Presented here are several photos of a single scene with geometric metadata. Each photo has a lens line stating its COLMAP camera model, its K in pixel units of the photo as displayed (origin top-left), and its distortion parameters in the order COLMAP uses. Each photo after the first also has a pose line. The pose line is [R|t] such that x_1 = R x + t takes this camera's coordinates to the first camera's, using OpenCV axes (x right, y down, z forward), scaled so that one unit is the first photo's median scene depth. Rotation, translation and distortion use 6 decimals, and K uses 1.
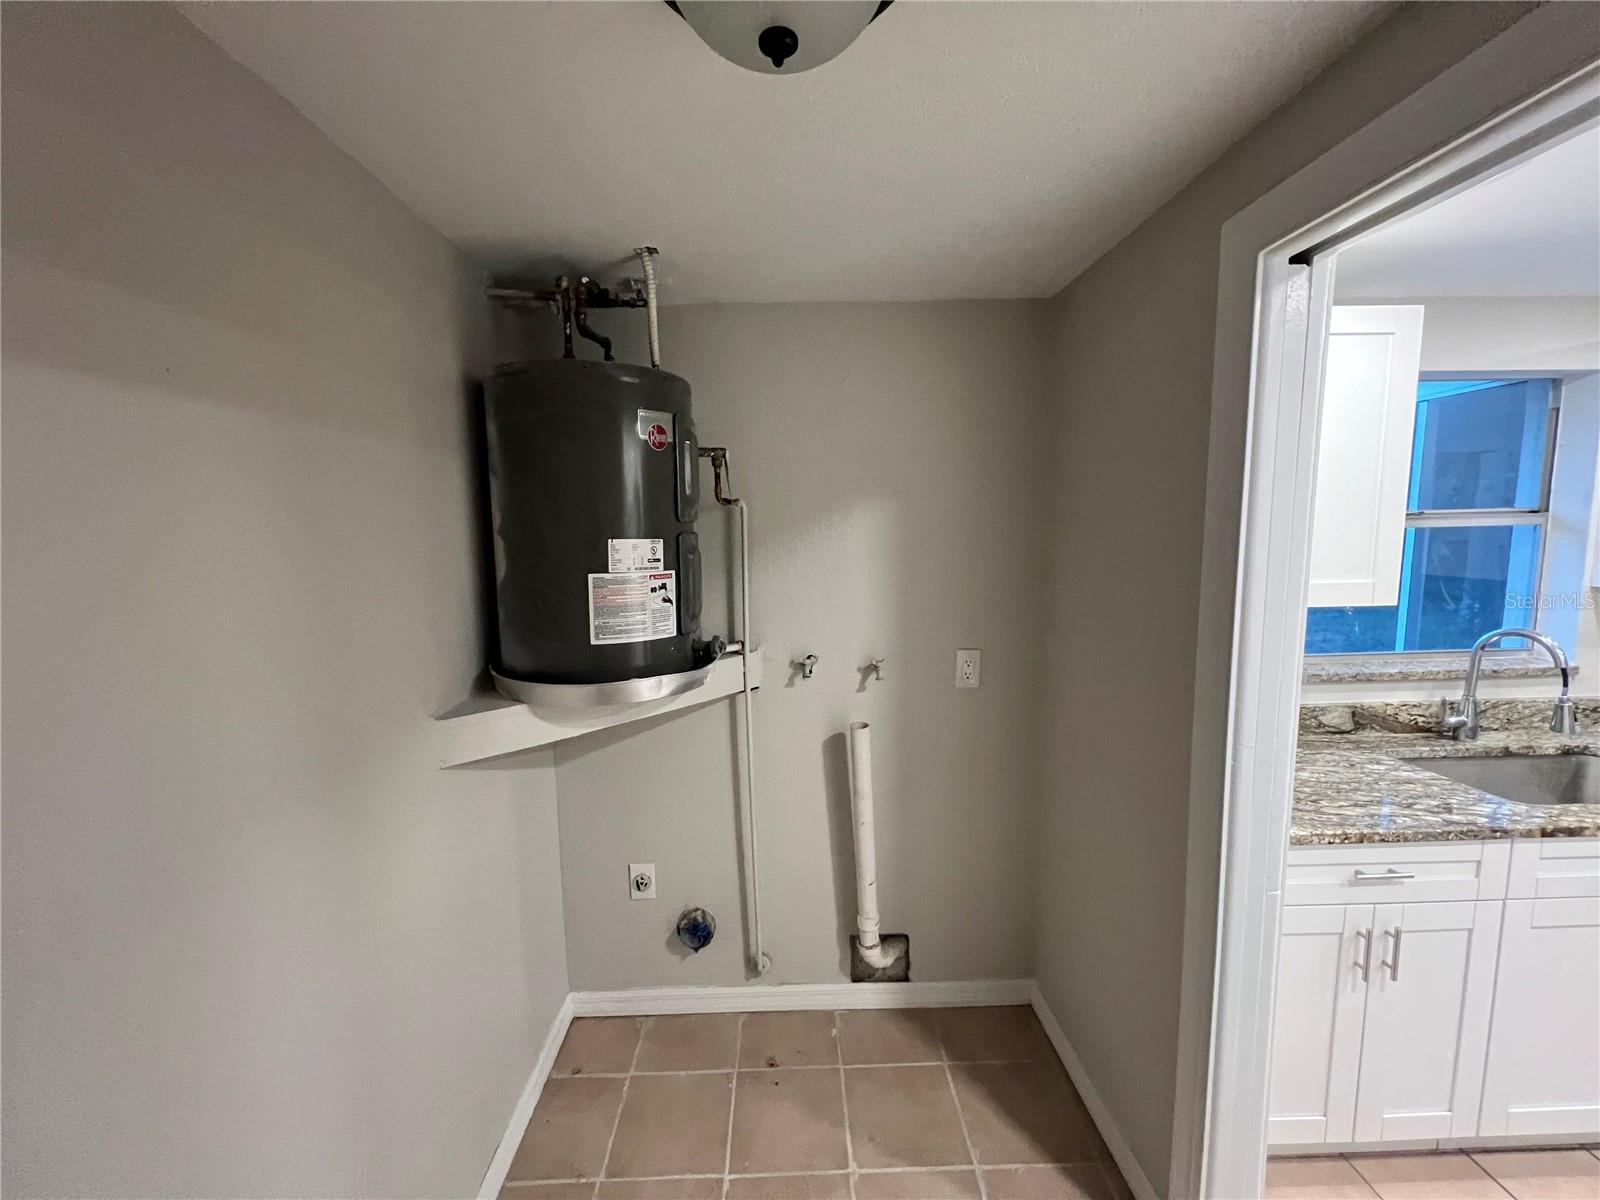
lens RADIAL K [[639.0, 0, 799.0], [0, 639.0, 603.6], [0, 0, 1]] dist [-0.001272, 0.000161]
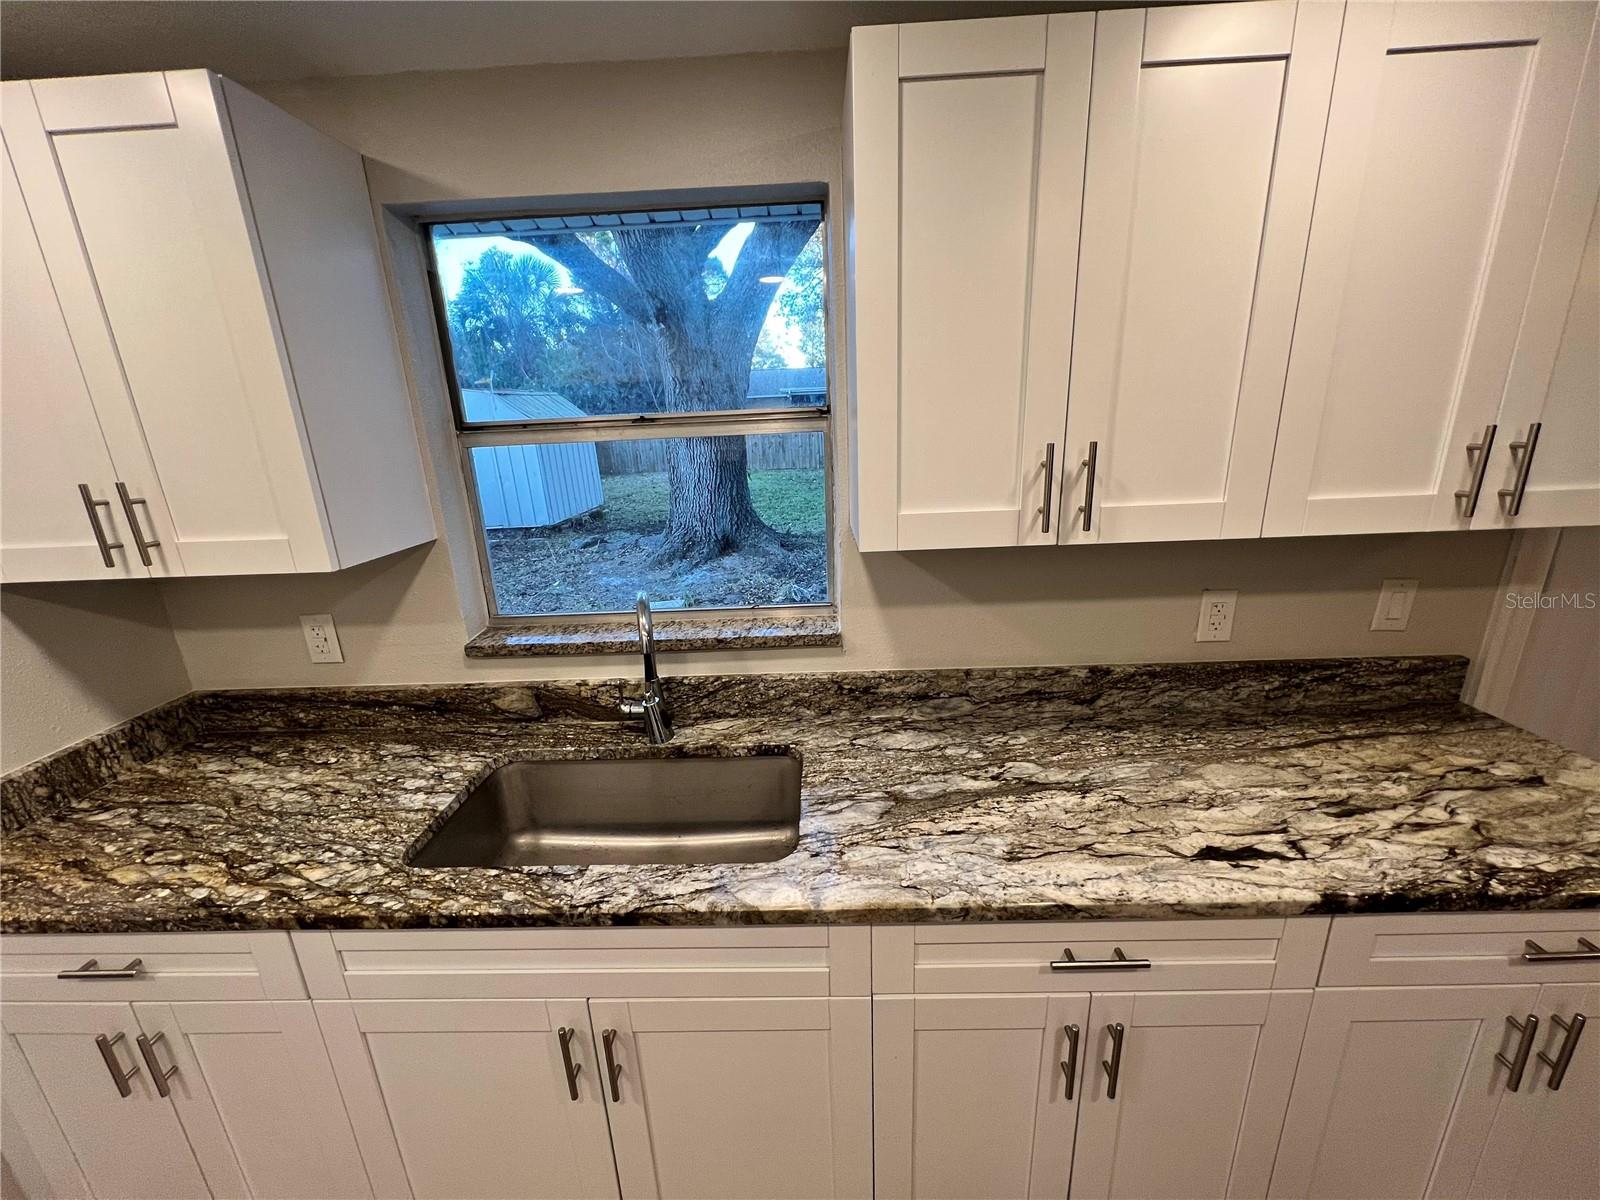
lens RADIAL K [[639.0, 0, 799.0], [0, 639.0, 603.6], [0, 0, 1]] dist [-0.001272, 0.000161]
pose [[0.998786, -0.007689, -0.048652, 1.257556], [0.015904, 0.985180, 0.170785, -0.062283], [0.046617, -0.171352, 0.984106, 0.298562]]
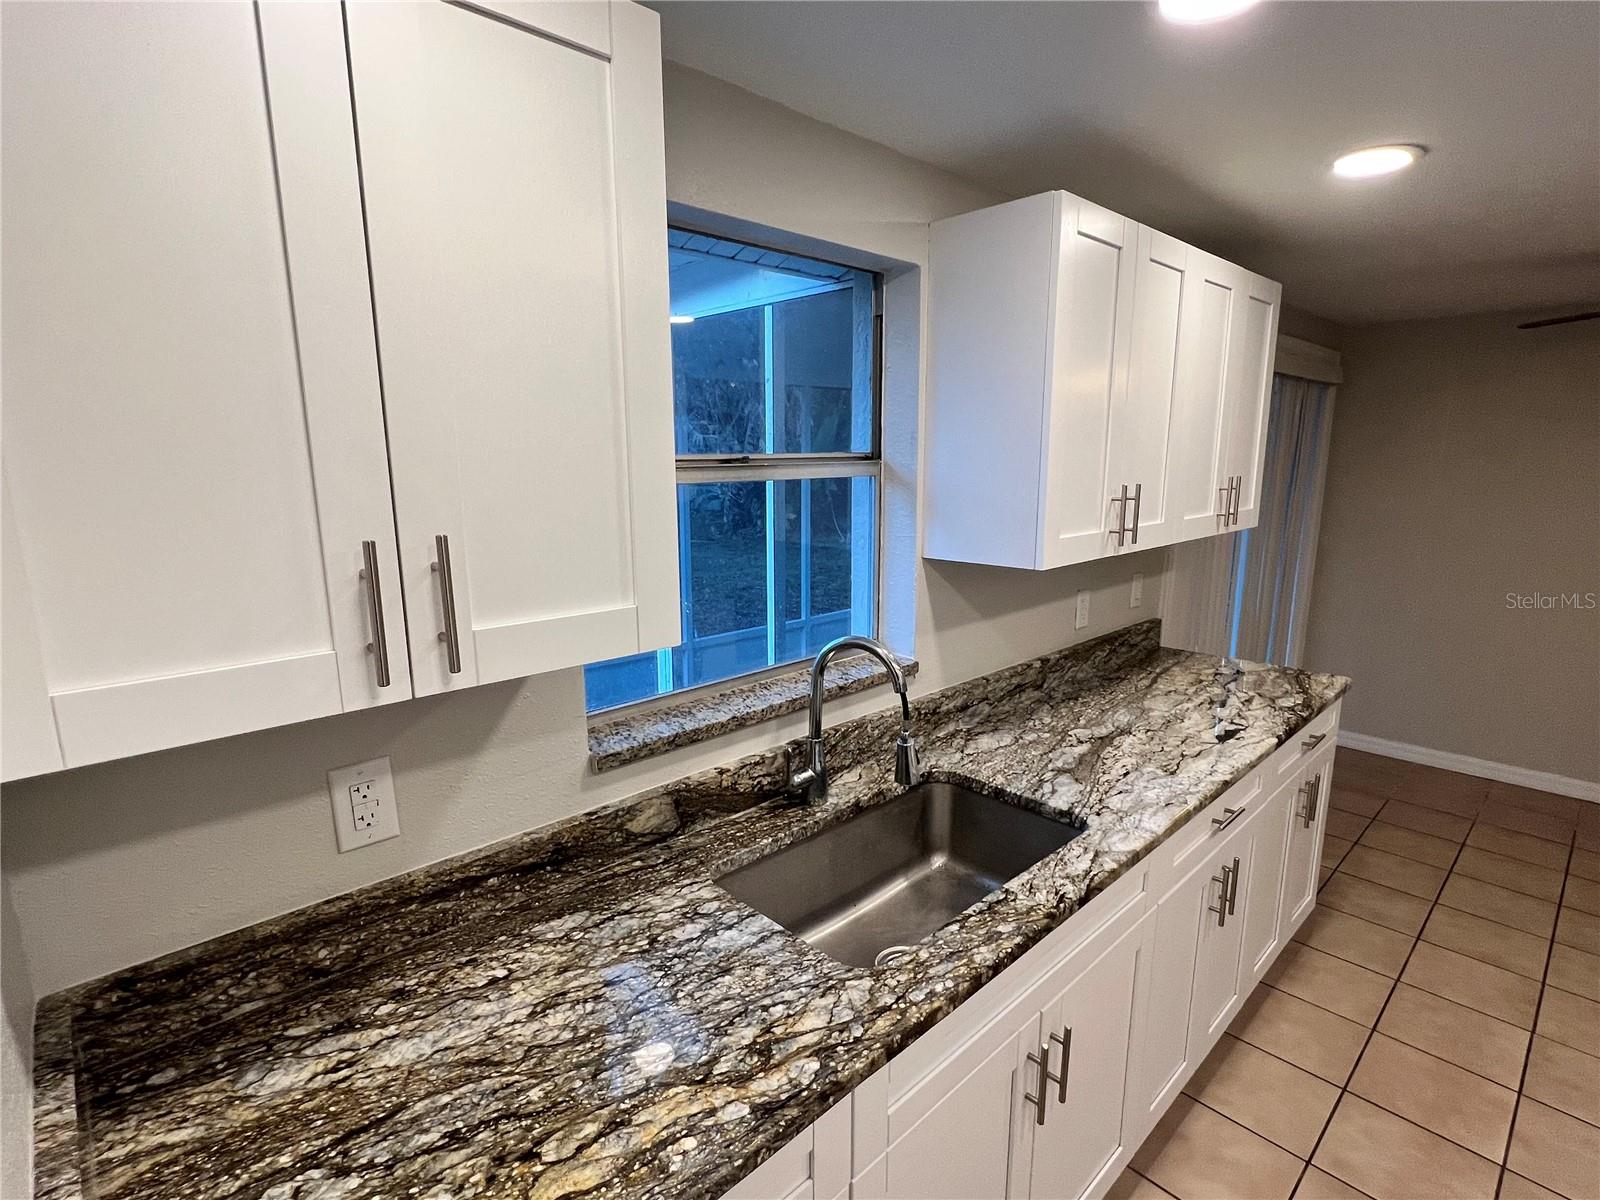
lens RADIAL K [[789.5, 0, 797.8], [0, 789.5, 608.6], [0, 0, 1]] dist [0.001234, -0.000775]
pose [[0.741795, -0.115208, 0.660656, 0.507375], [0.069315, 0.993029, 0.095340, -0.068925], [-0.667034, -0.024929, 0.744610, 0.400717]]
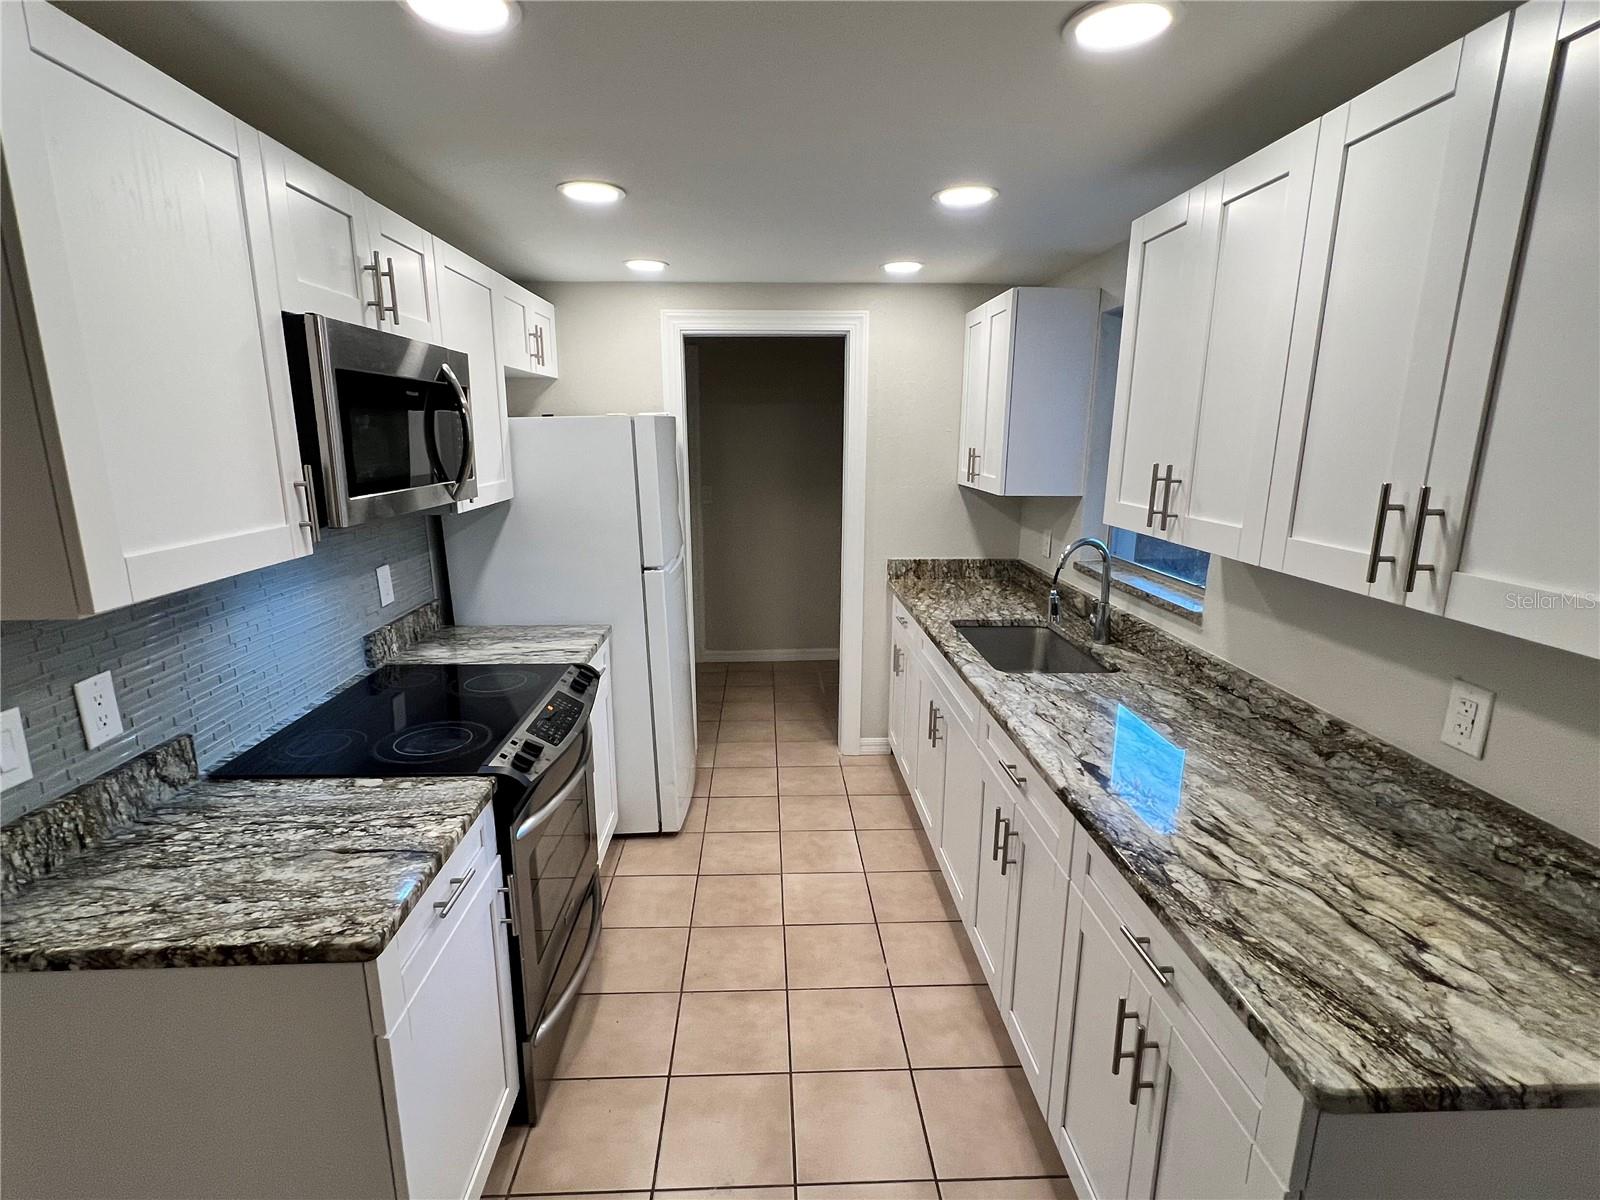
lens RADIAL K [[789.5, 0, 797.8], [0, 789.5, 608.6], [0, 0, 1]] dist [0.001234, -0.000775]
pose [[0.026338, 0.241560, -0.970028, 2.361752], [-0.123437, 0.963725, 0.236639, -0.102284], [0.992003, 0.113505, 0.055200, 0.401928]]
